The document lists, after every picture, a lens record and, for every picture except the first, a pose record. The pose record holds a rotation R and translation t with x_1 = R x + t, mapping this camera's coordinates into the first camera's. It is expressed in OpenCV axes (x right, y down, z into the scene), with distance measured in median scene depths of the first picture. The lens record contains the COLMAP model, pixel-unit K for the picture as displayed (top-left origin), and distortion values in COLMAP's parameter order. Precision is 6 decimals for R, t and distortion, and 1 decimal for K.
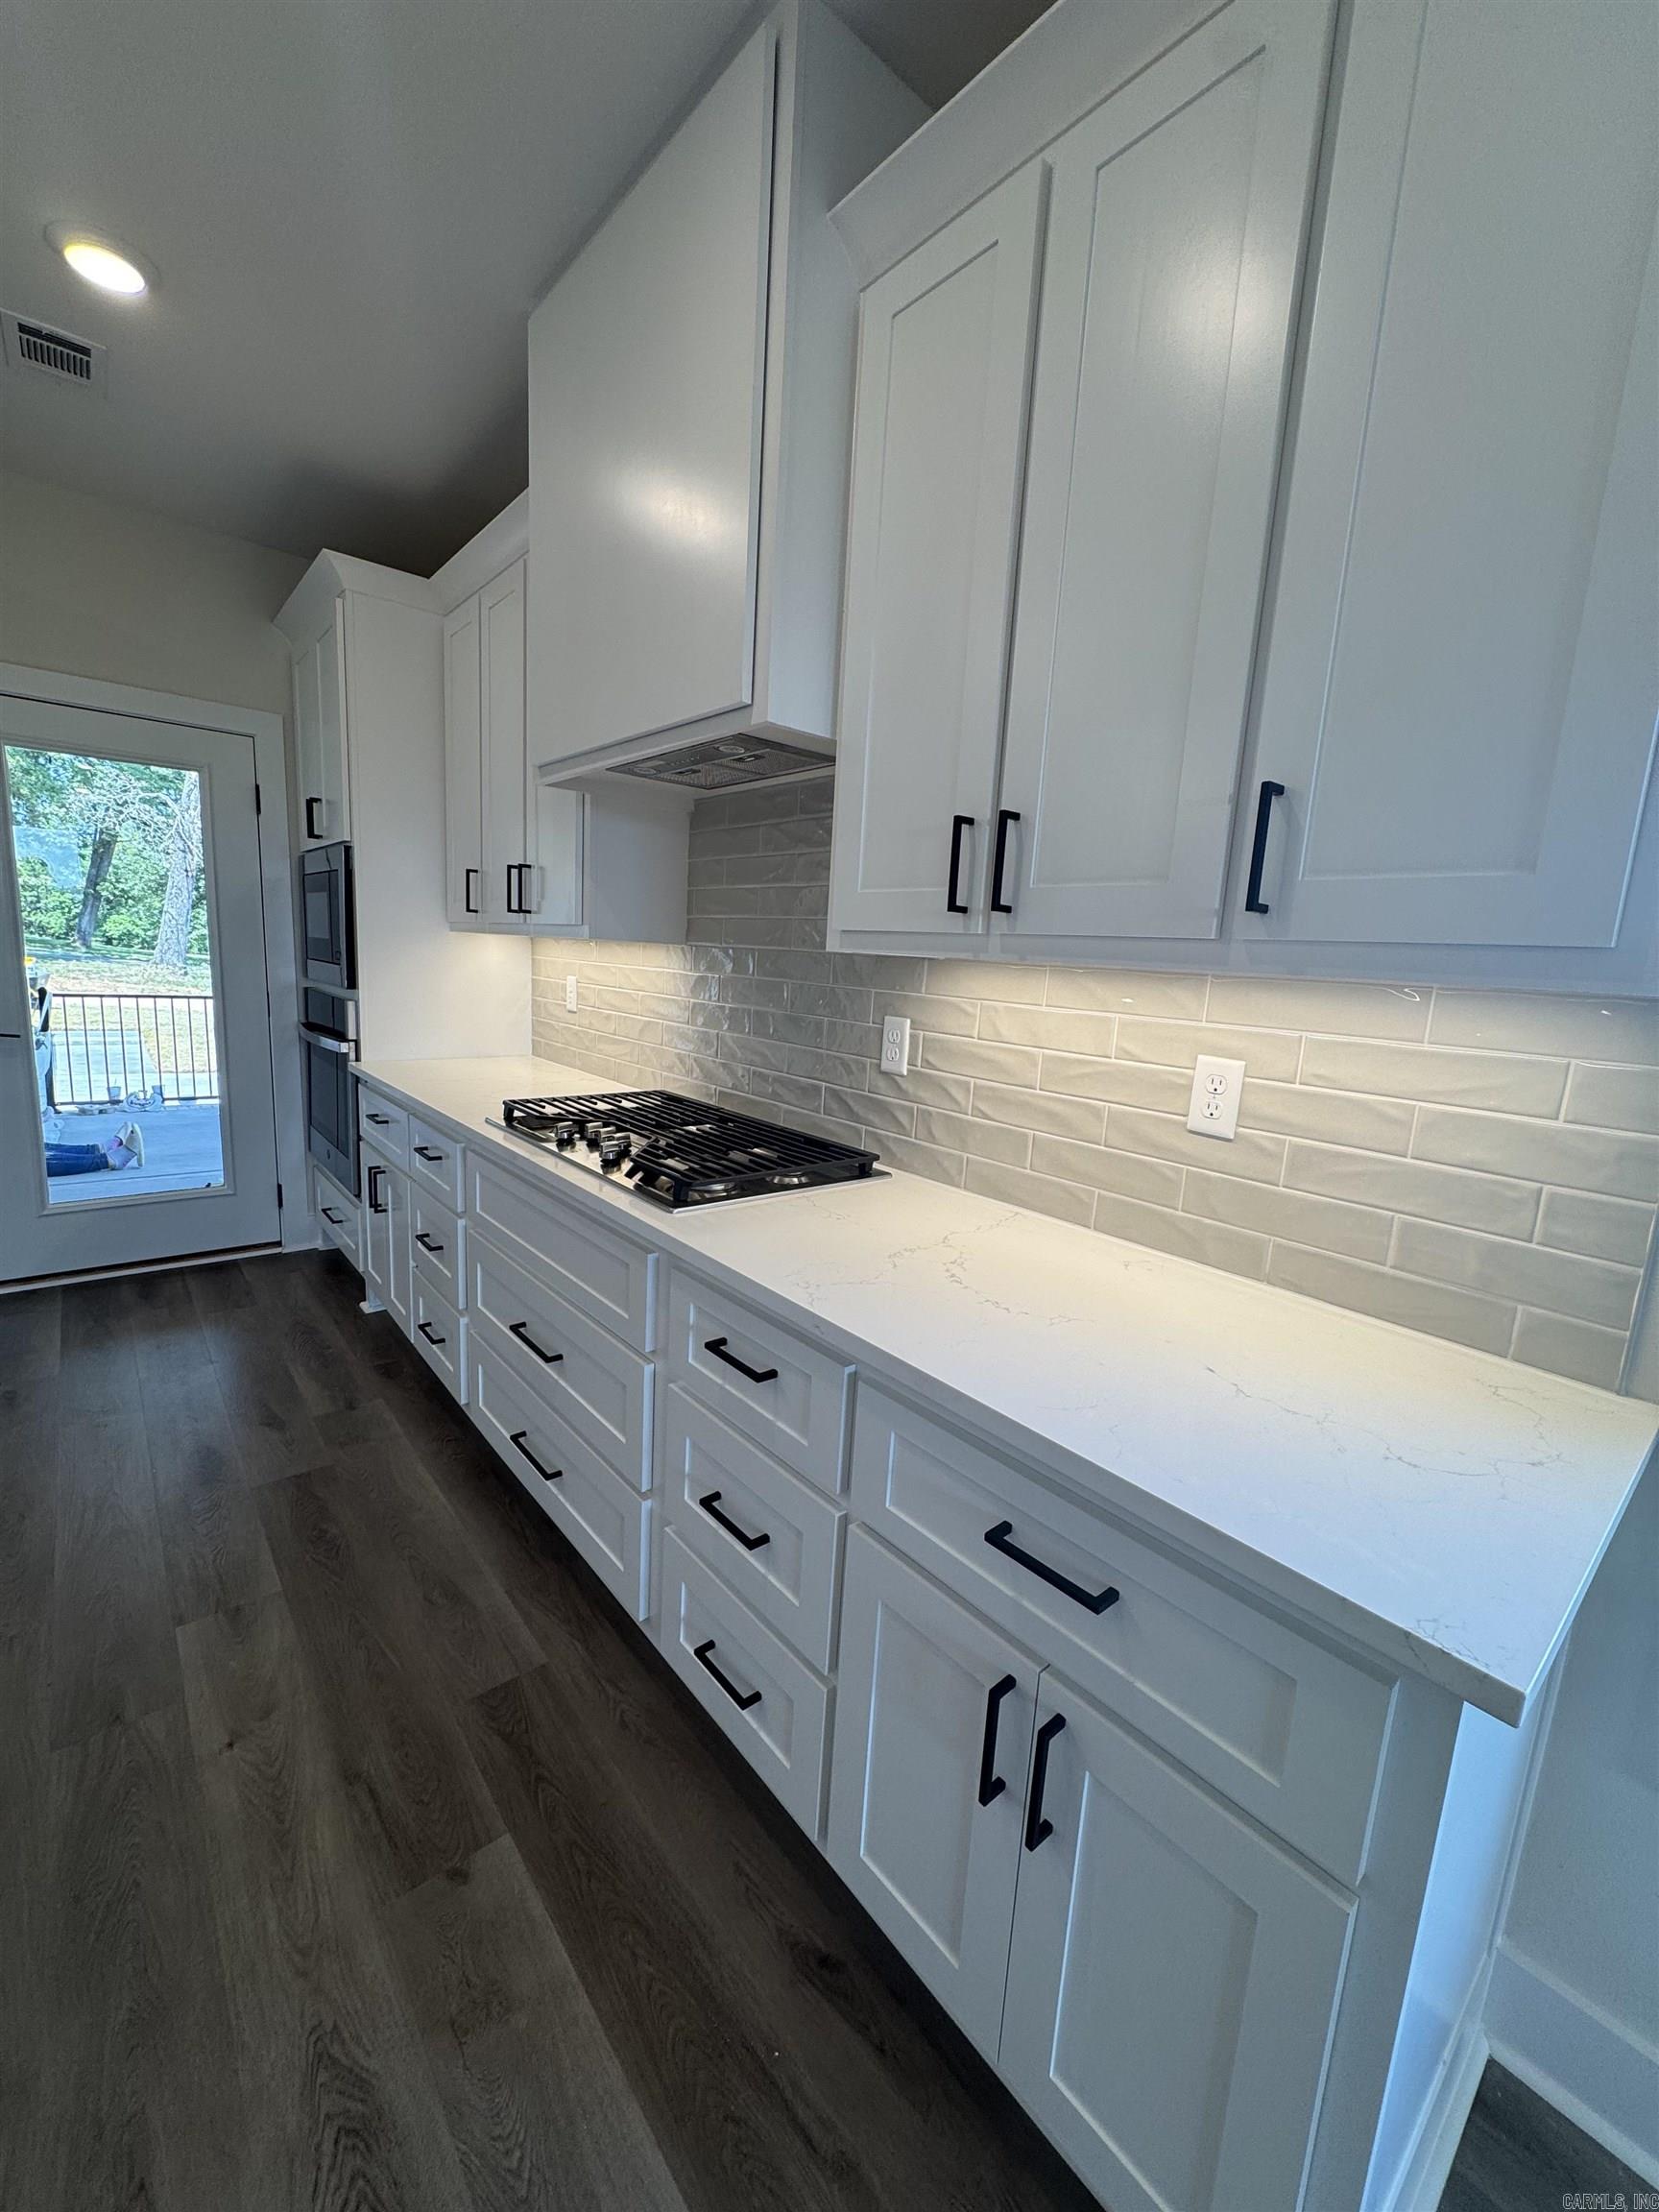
lens RADIAL K [[875.3, 0, 844.9], [0, 875.3, 1105.7], [0, 0, 1]] dist [-0.002575, -0.000375]
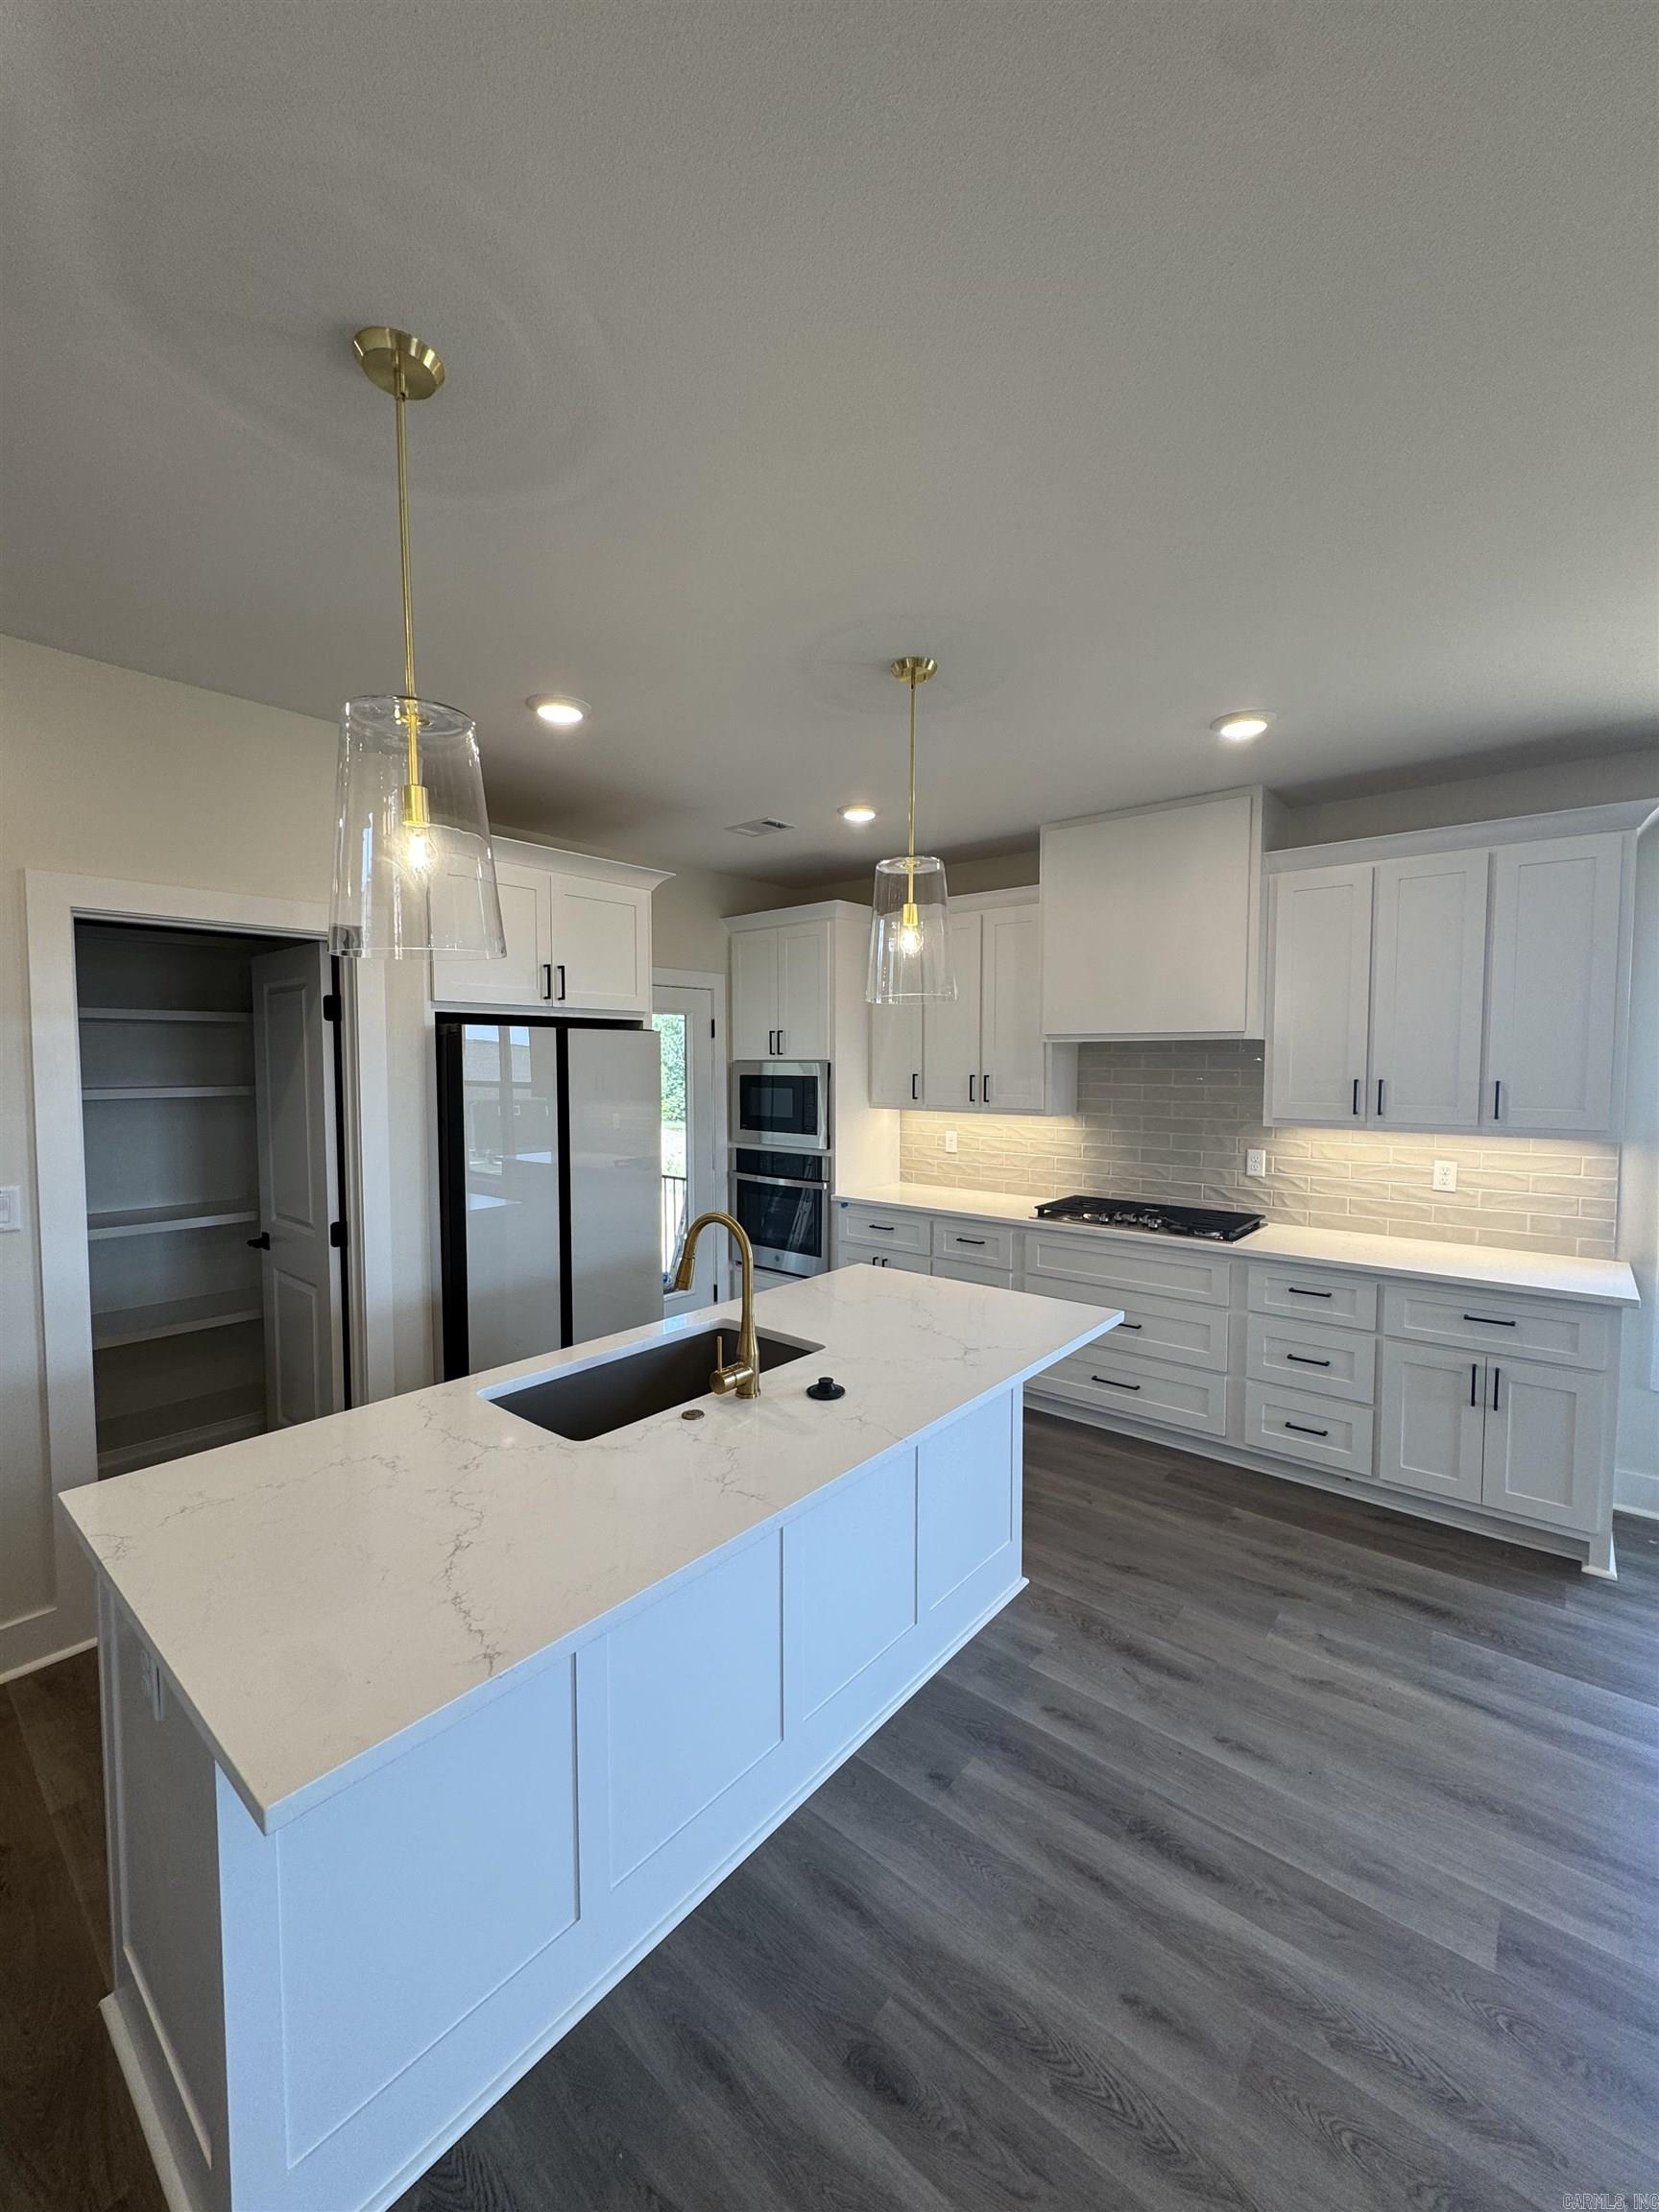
lens RADIAL K [[875.3, 0, 844.9], [0, 875.3, 1105.7], [0, 0, 1]] dist [-0.002575, -0.000375]
pose [[0.984590, -0.063899, 0.162784, -1.461224], [0.081847, 0.990987, -0.106046, -0.073699], [-0.154540, 0.117735, 0.980946, -1.088262]]
